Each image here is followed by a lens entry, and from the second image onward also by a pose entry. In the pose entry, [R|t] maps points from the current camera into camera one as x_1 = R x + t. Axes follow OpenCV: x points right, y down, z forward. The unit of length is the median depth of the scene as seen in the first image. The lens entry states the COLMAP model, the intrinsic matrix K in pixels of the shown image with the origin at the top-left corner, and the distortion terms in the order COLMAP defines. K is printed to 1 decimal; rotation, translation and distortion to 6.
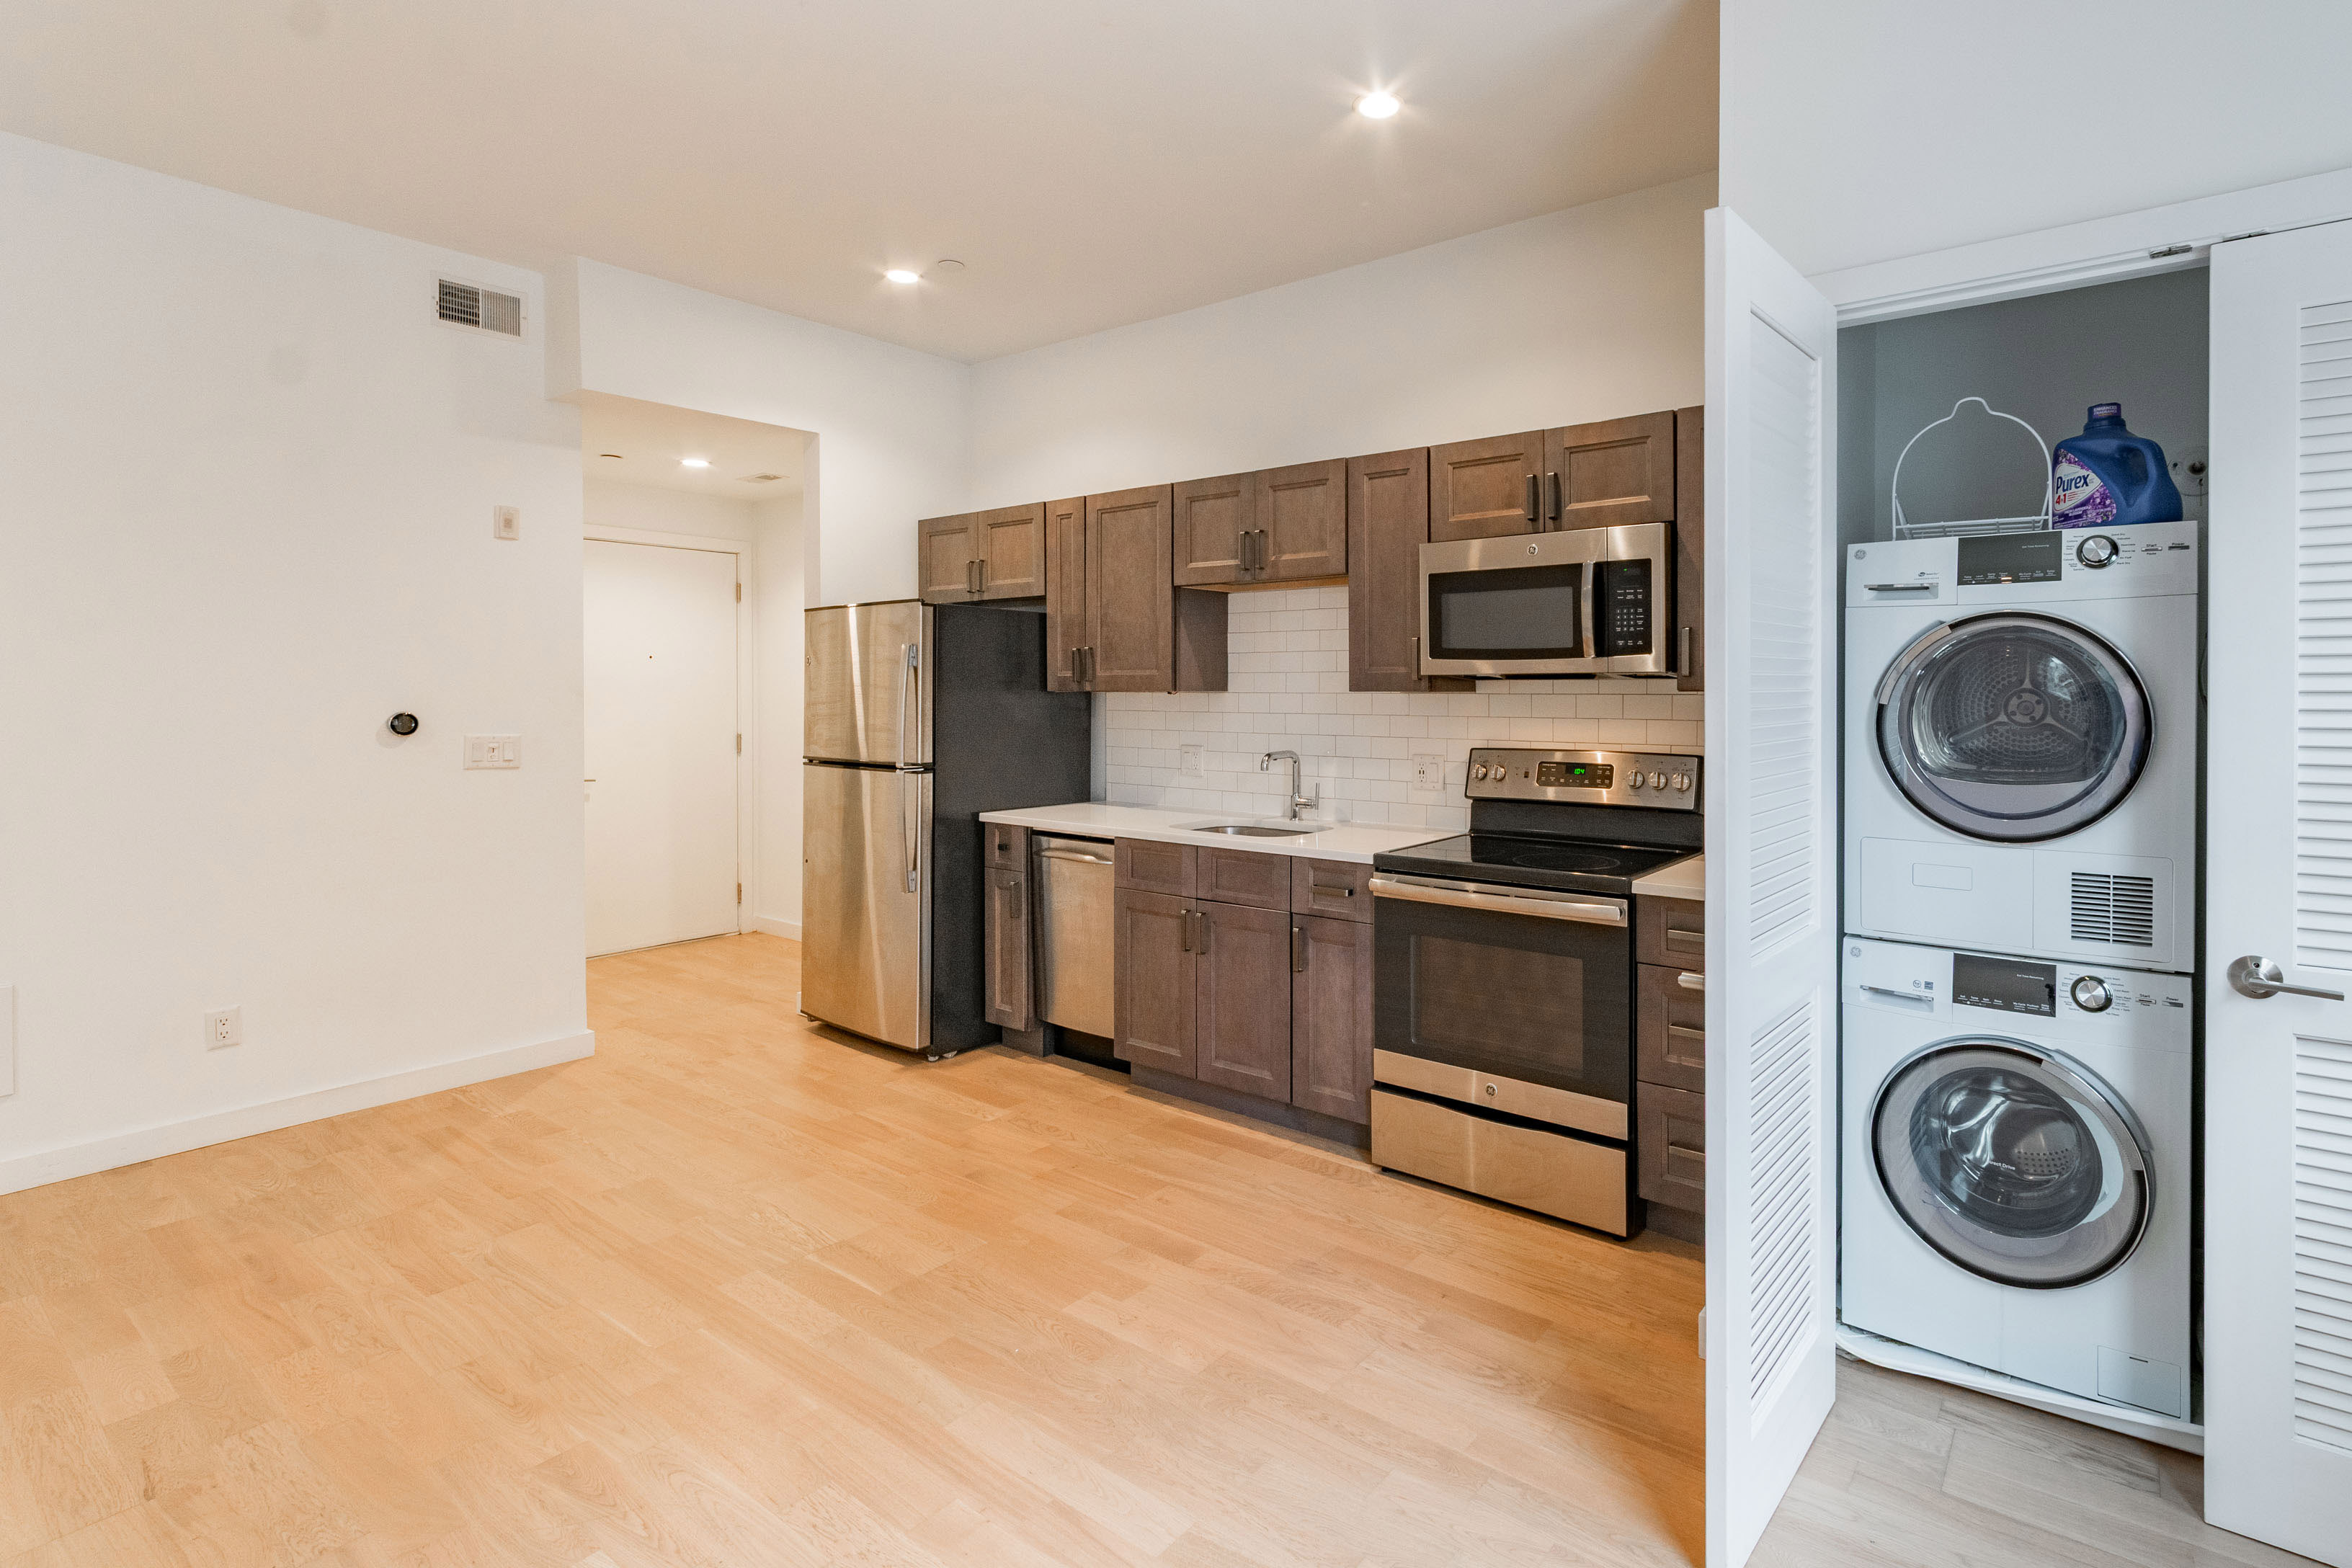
lens RADIAL K [[1150.1, 0, 1309.3], [0, 1150.1, 702.6], [0, 0, 1]] dist [-0.001318, 0.001436]
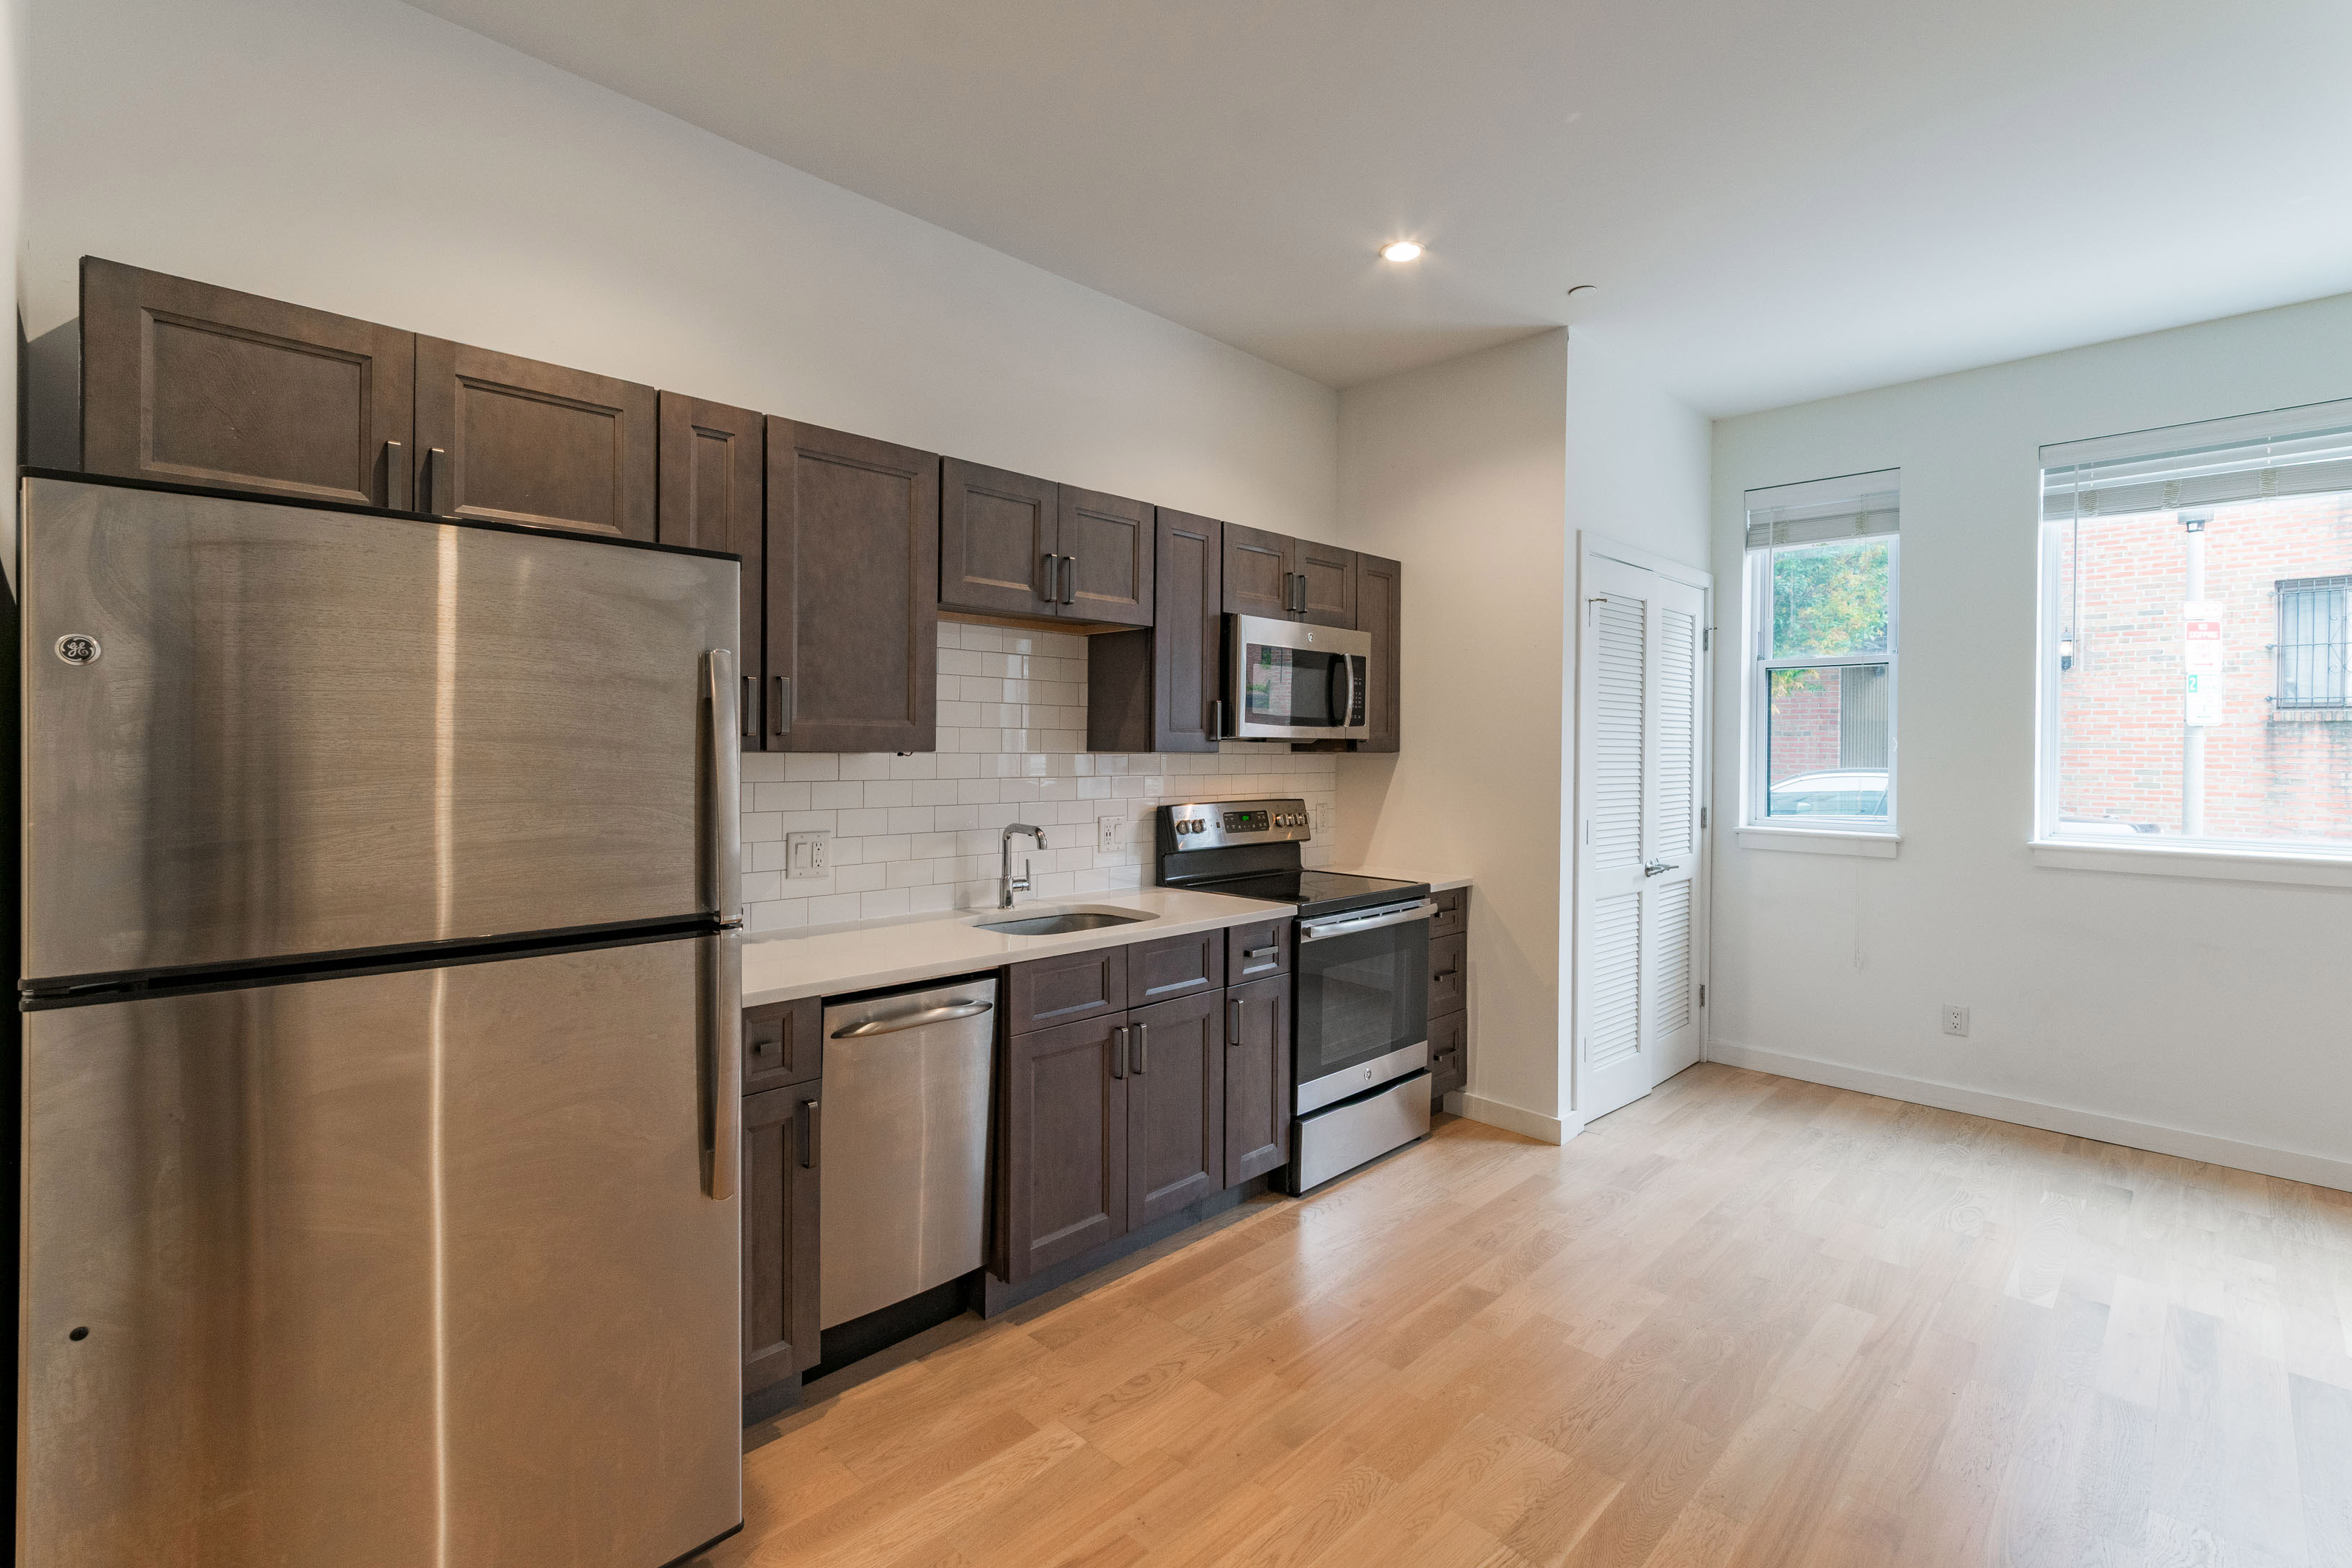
lens RADIAL K [[1048.3, 0, 1224.9], [0, 1048.3, 750.2], [0, 0, 1]] dist [0.001016, -0.000264]
pose [[0.133481, -0.001767, 0.991050, -0.805493], [0.003718, 0.999992, 0.001282, -0.012265], [-0.991044, 0.003514, 0.133487, 0.819277]]
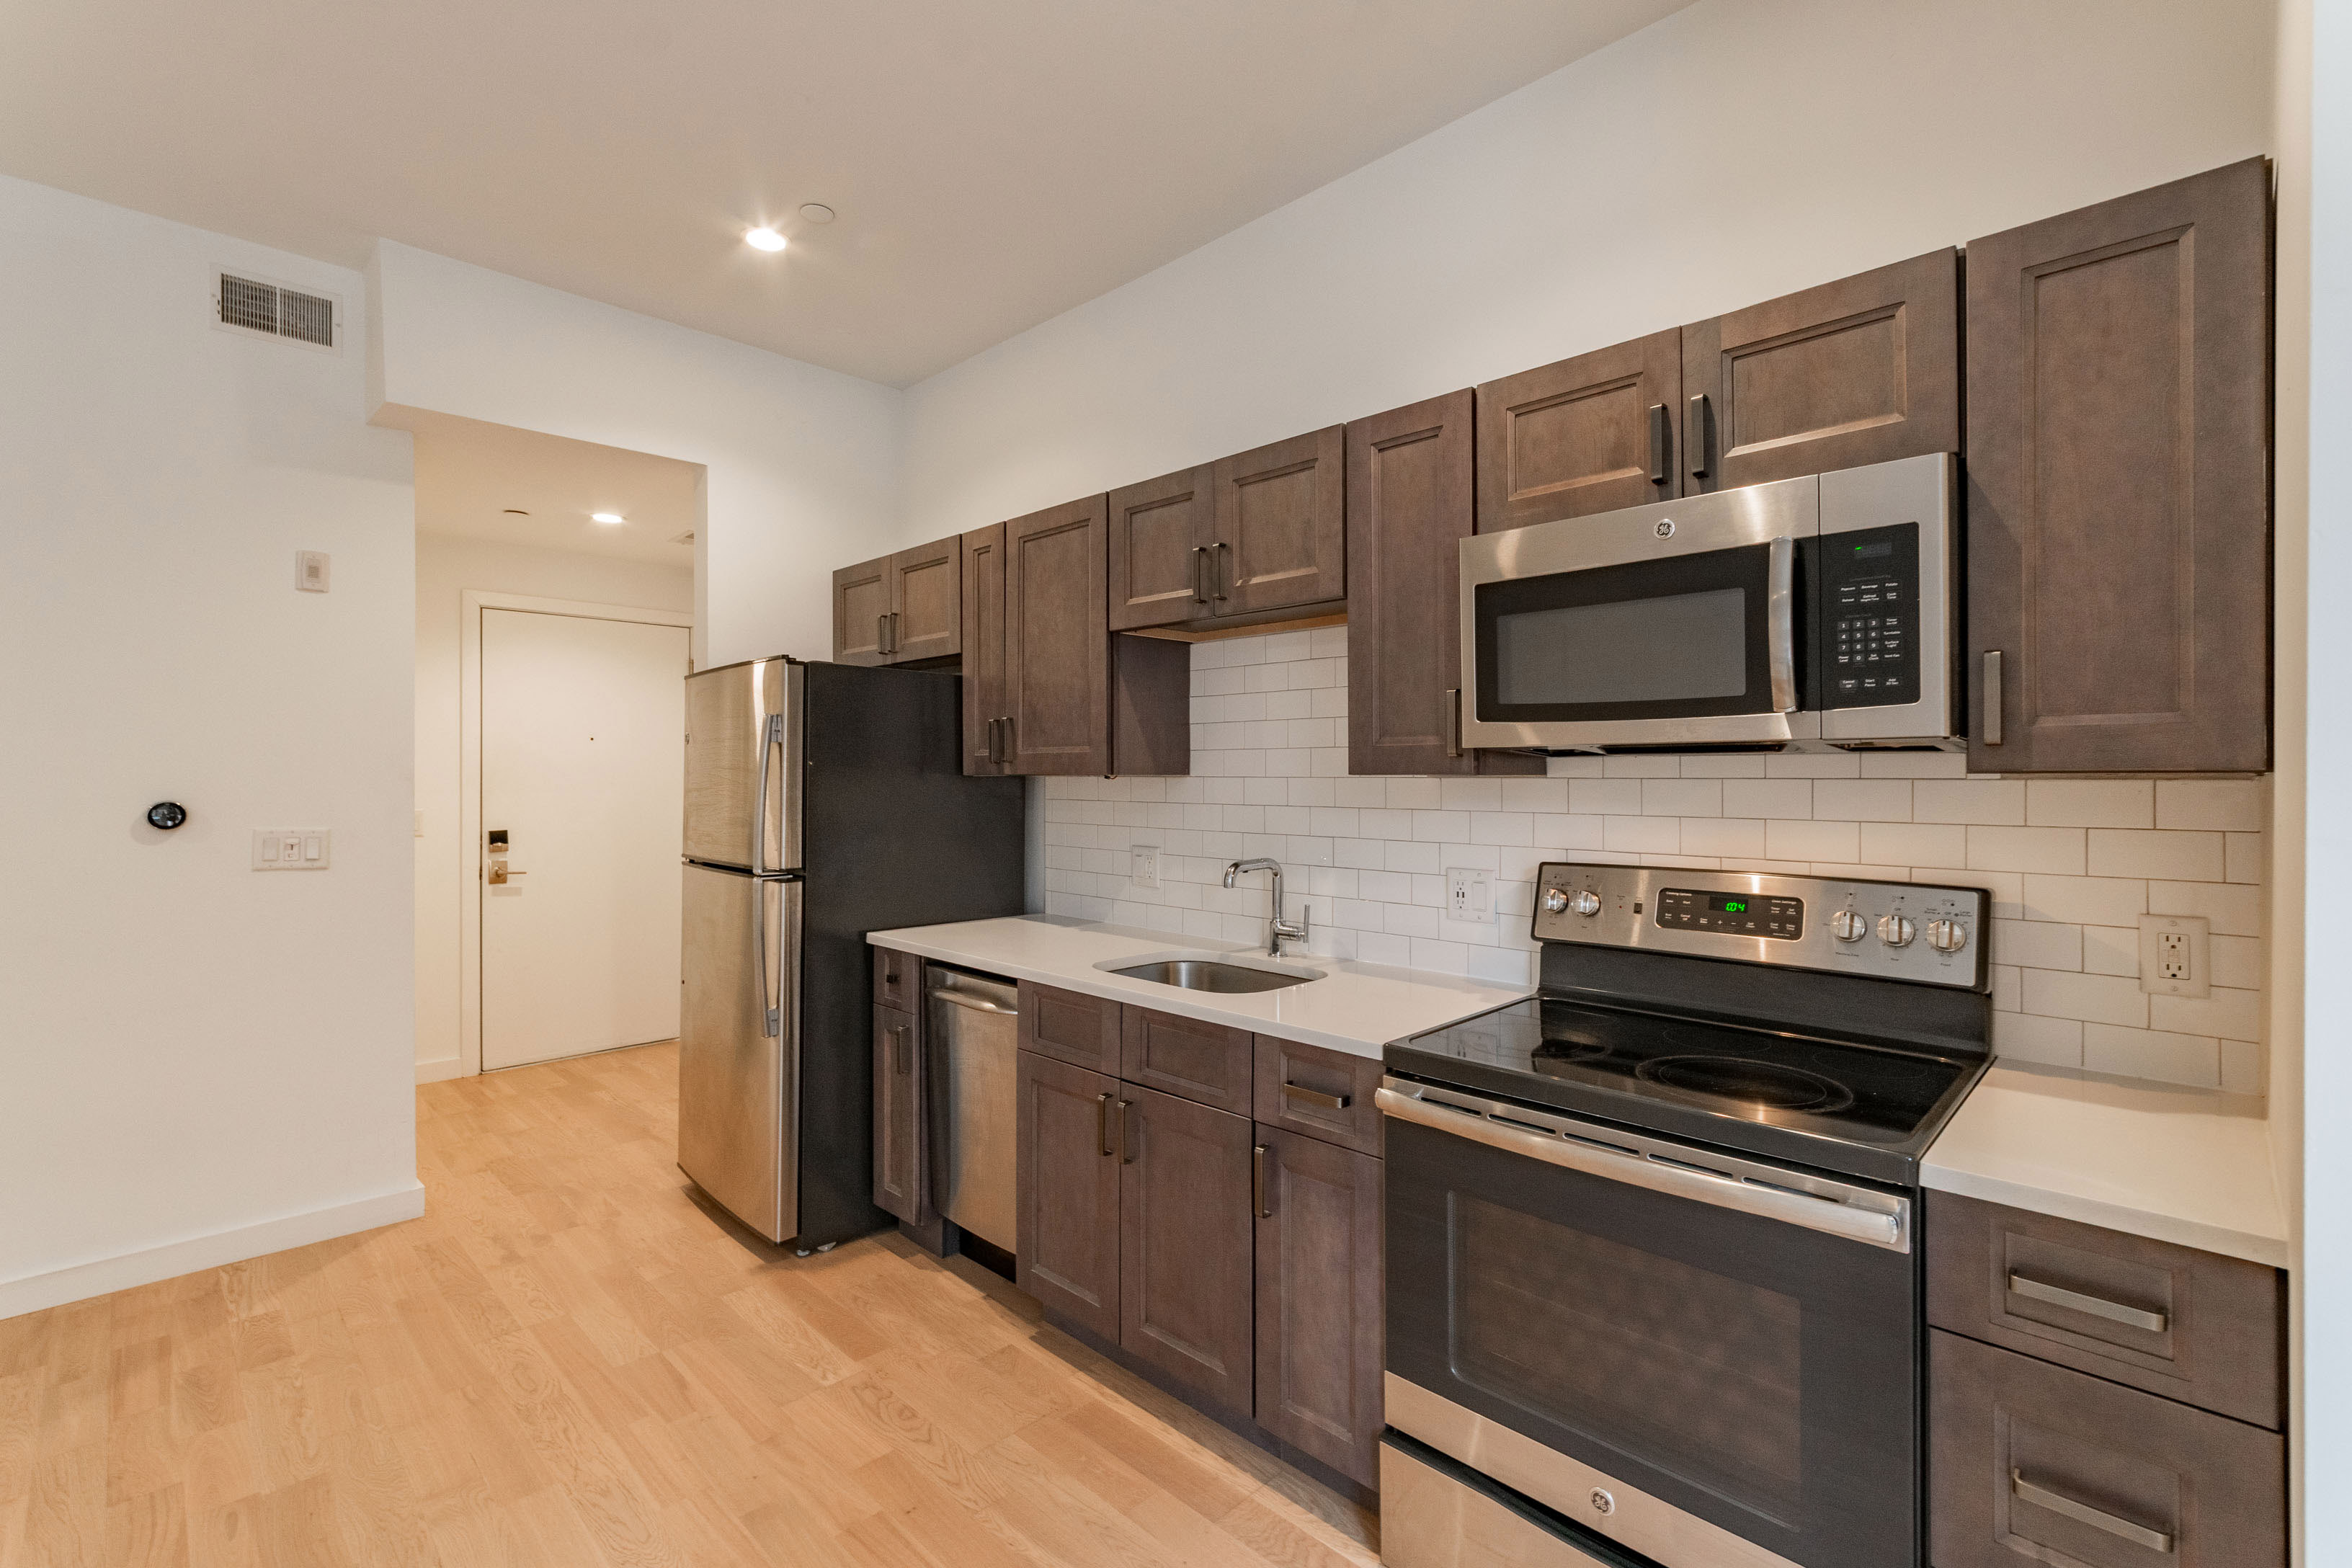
lens RADIAL K [[1044.5, 0, 1165.5], [0, 1044.5, 777.1], [0, 0, 1]] dist [0.002491, 0.000711]
pose [[0.986883, -0.000316, -0.161436, 0.027594], [-0.001195, 0.999956, -0.009266, -0.002615], [0.161432, 0.009337, 0.986840, 0.386000]]
